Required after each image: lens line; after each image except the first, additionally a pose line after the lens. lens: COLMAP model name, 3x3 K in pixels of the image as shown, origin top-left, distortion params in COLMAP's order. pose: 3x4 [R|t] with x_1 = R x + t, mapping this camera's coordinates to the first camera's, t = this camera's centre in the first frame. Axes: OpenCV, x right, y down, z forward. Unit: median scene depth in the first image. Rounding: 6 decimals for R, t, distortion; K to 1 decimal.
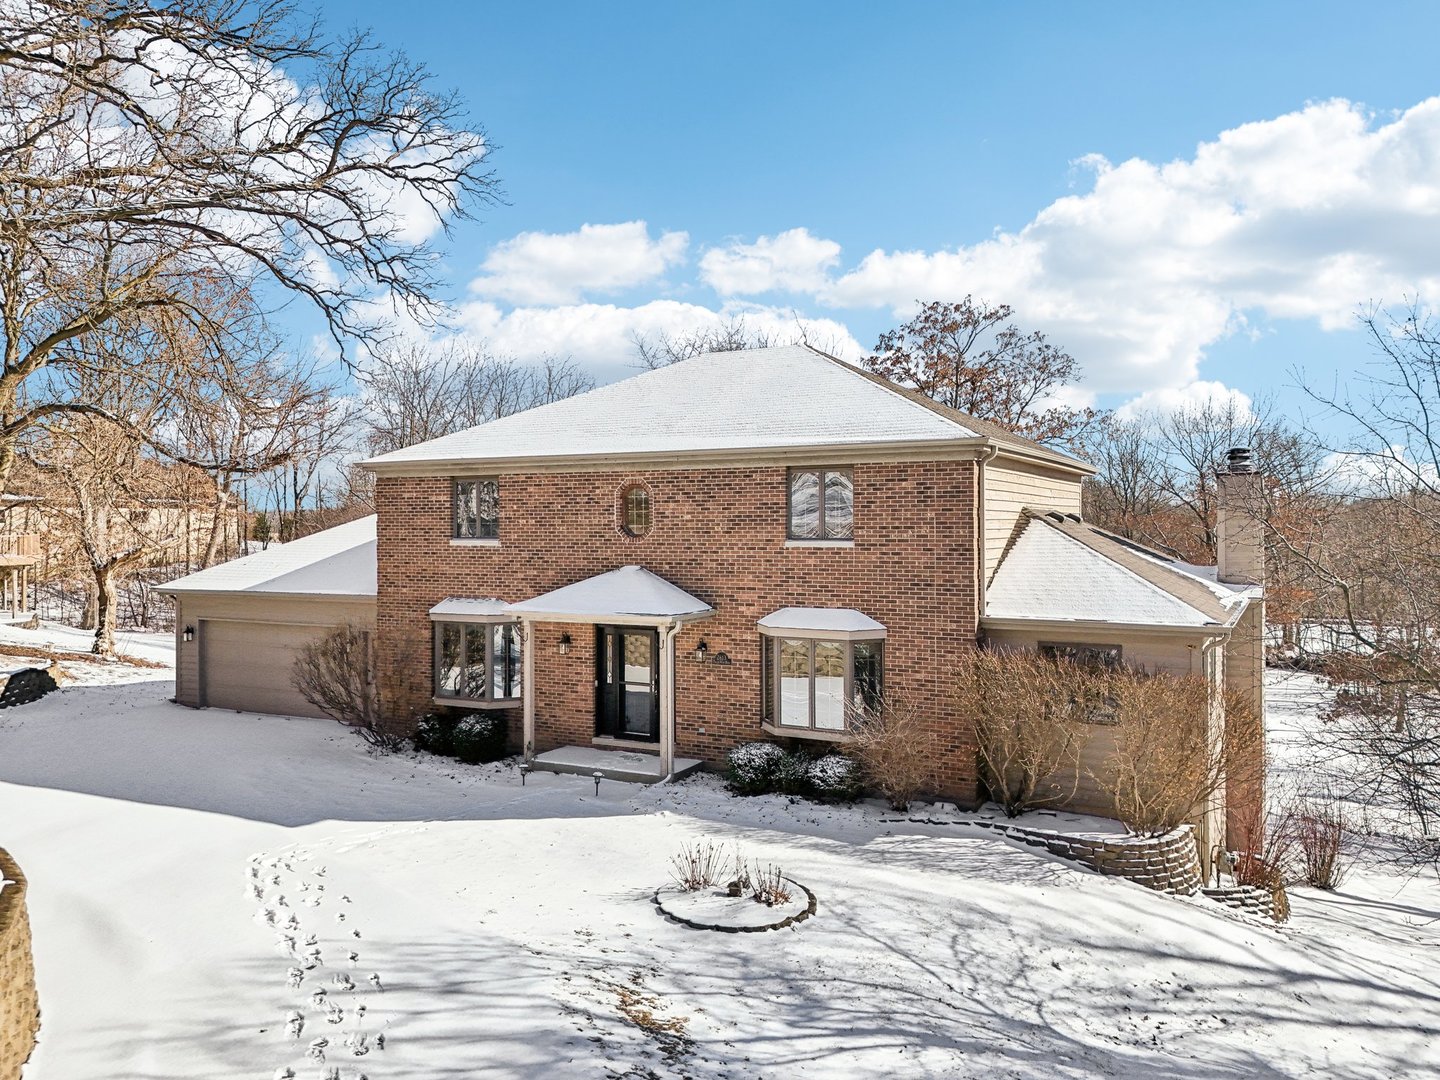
lens RADIAL K [[1087.8, 0, 720.0], [0, 1087.8, 540.0], [0, 0, 1]] dist [0.034137, -0.003100]
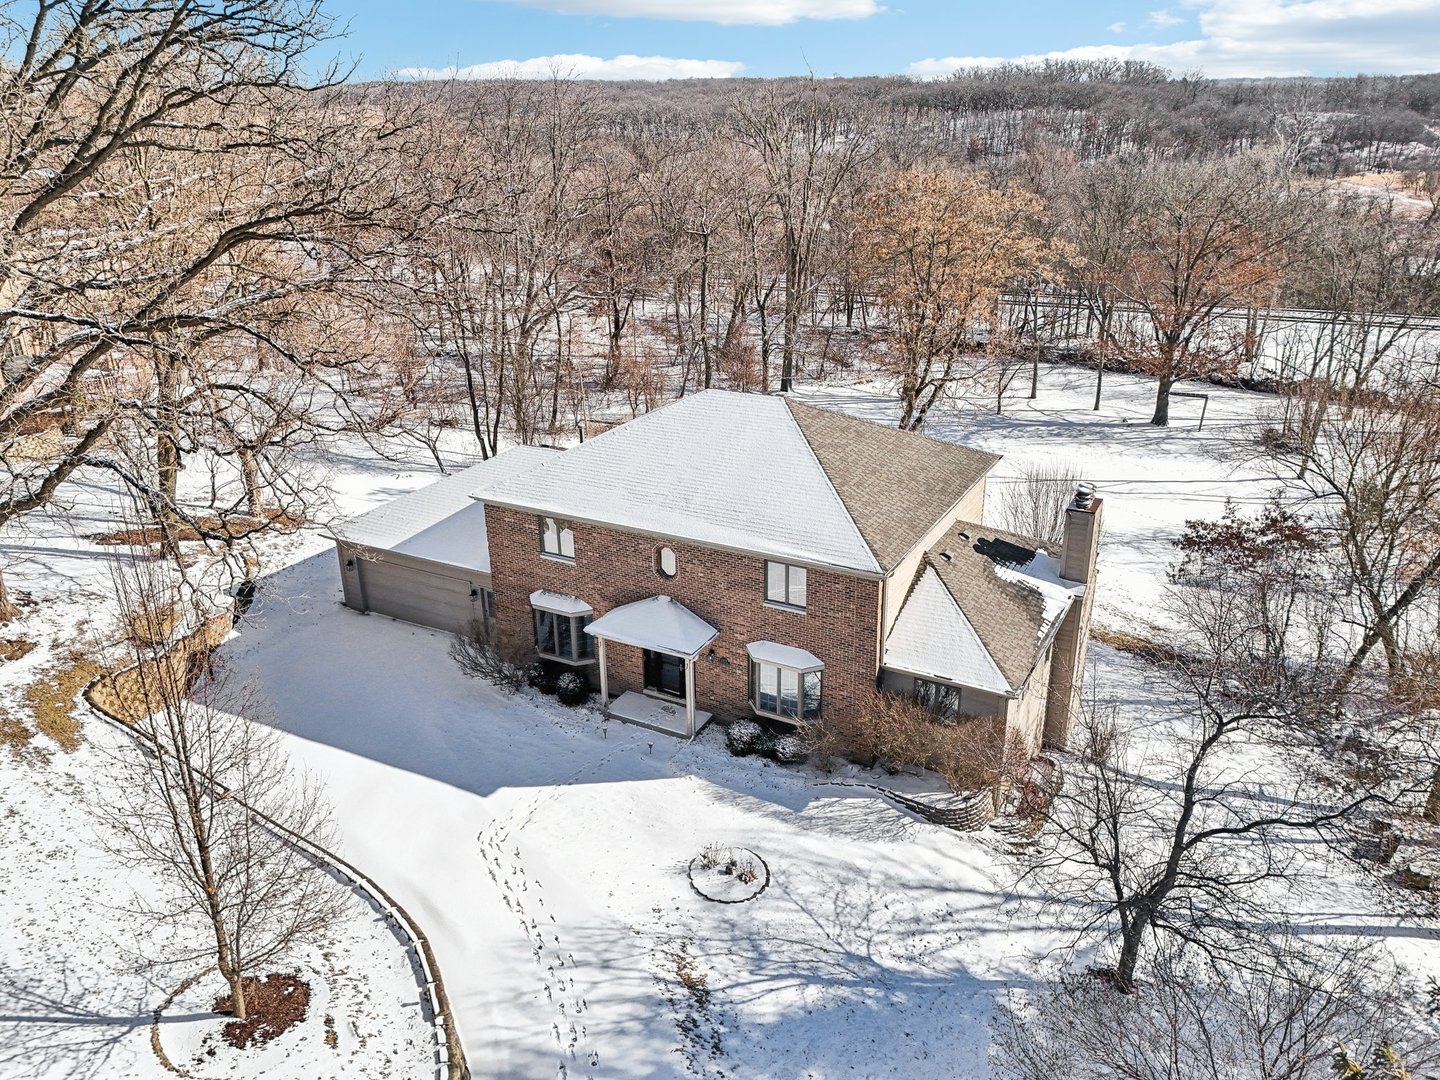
lens RADIAL K [[1087.8, 0, 720.0], [0, 1087.8, 540.0], [0, 0, 1]] dist [0.034137, -0.003100]
pose [[0.999898, -0.006123, -0.012911, 0.026866], [0.010485, 0.928246, 0.371818, -0.999186], [0.009708, -0.371916, 0.928216, -0.634721]]
